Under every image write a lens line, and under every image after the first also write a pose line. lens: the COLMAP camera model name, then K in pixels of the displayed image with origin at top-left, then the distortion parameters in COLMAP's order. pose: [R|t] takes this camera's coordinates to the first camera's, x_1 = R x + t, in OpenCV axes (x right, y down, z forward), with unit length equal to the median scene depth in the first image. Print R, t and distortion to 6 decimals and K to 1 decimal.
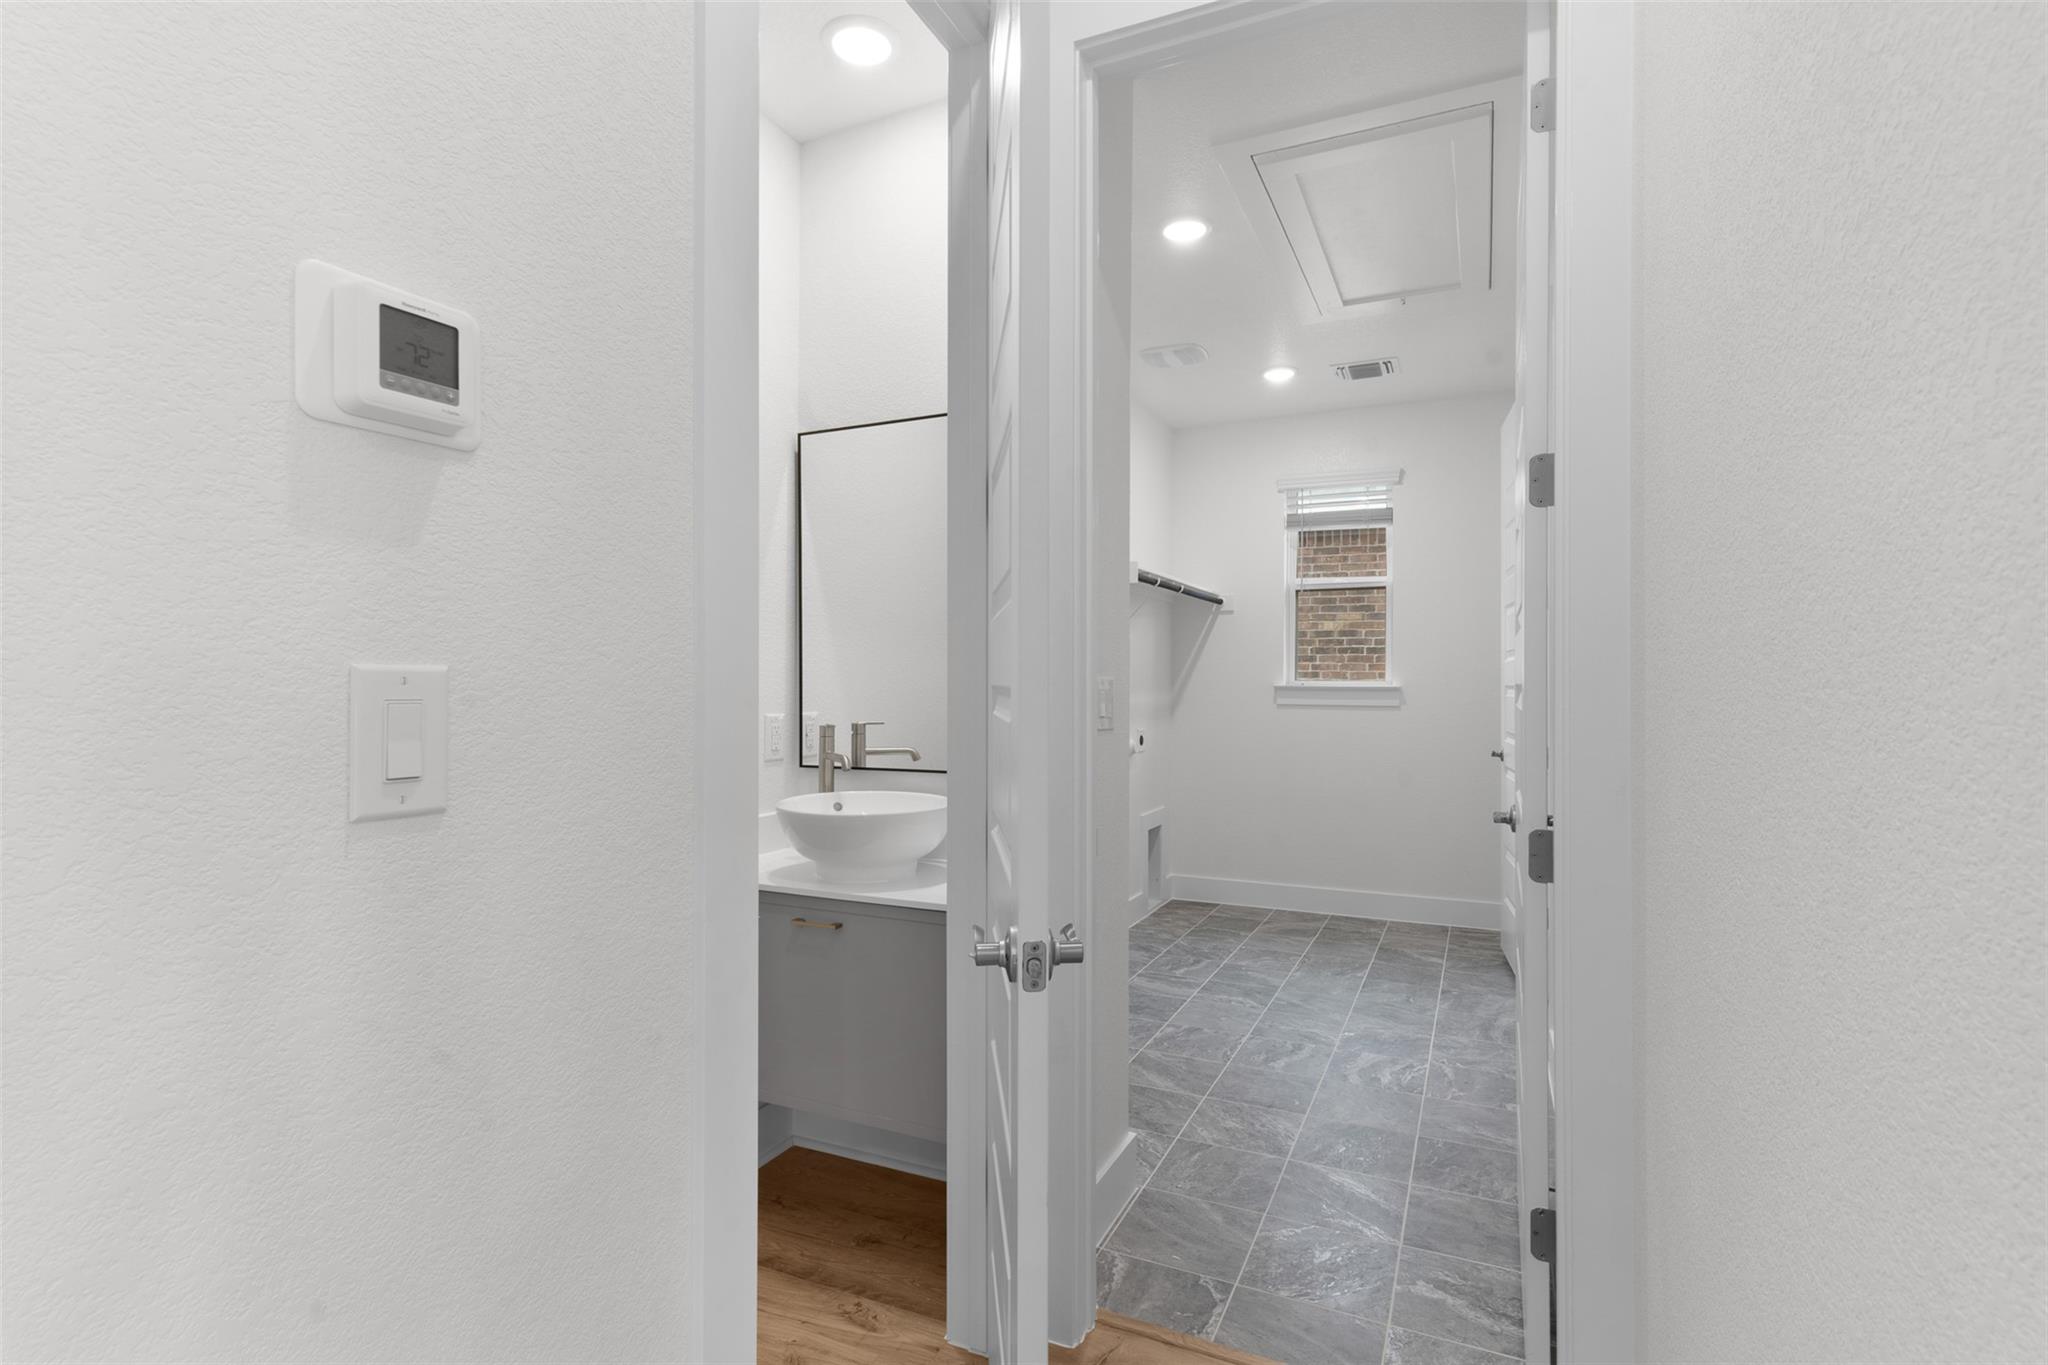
lens RADIAL K [[989.7, 0, 1018.4], [0, 989.7, 681.2], [0, 0, 1]] dist [0.003113, 0.000517]
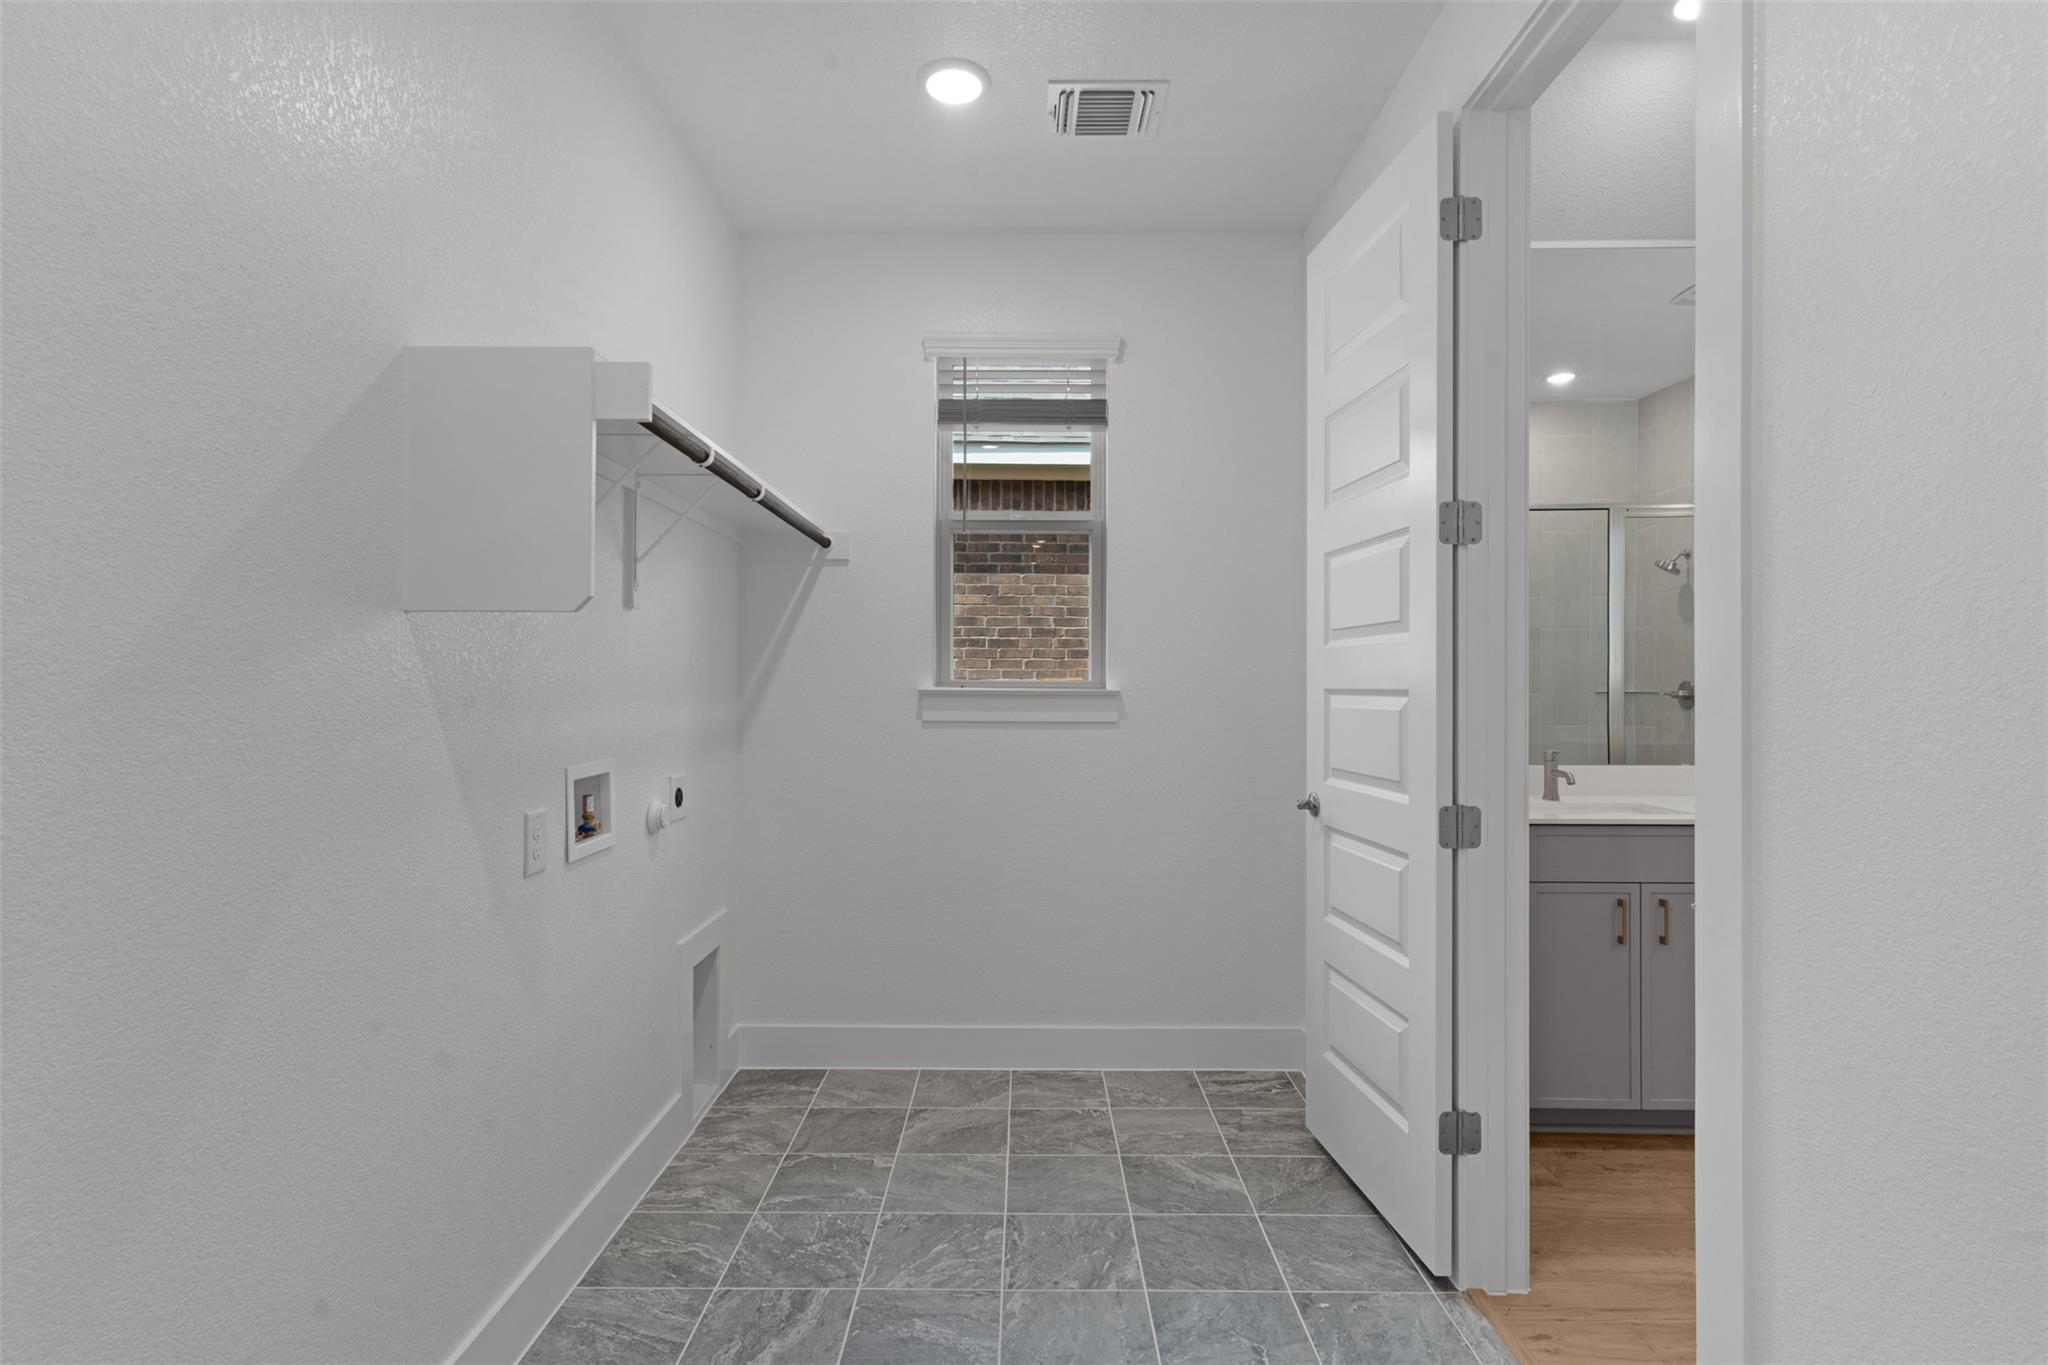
lens RADIAL K [[989.7, 0, 1015.2], [0, 989.7, 681.0], [0, 0, 1]] dist [0.003113, 0.000517]
pose [[0.908440, 0.000178, 0.418015, 0.069042], [0.000575, 0.999998, -0.001676, 0.000793], [-0.418014, 0.001763, 0.908439, 0.466474]]
